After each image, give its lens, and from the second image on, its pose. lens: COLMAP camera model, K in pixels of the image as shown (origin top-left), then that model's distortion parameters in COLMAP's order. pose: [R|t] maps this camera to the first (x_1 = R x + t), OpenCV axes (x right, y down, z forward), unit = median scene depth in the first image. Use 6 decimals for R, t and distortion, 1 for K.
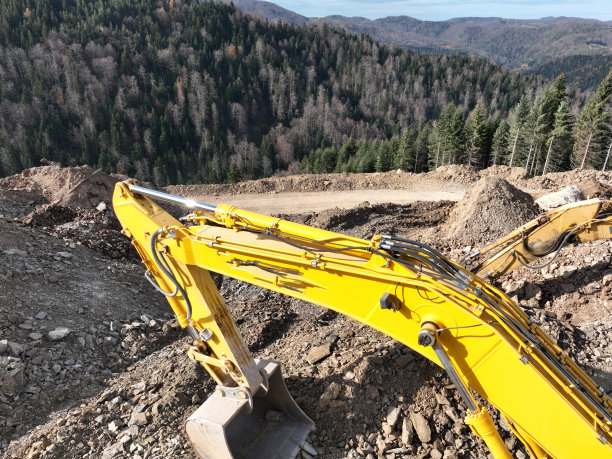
lens RADIAL K [[427.8, 0, 307.8], [0, 427.8, 231.6], [0, 0, 1]] dist [0.001349, 0.008295]
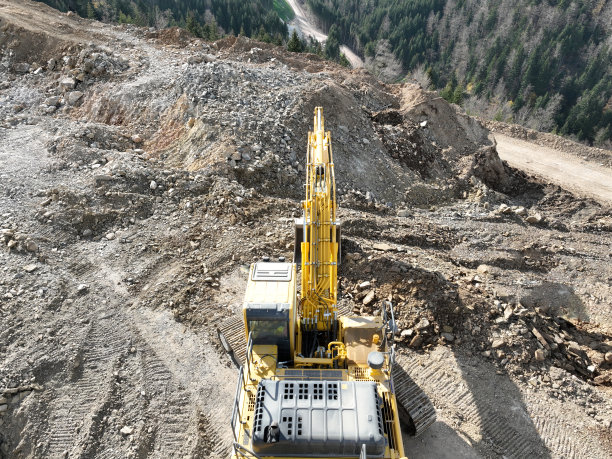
lens RADIAL K [[427.8, 0, 303.5], [0, 427.8, 230.1], [0, 0, 1]] dist [0.001349, 0.008295]
pose [[0.478150, 0.519566, -0.708113, 0.580403], [-0.382261, 0.848992, 0.364814, -0.144338], [0.790727, 0.096249, 0.604555, -0.134168]]
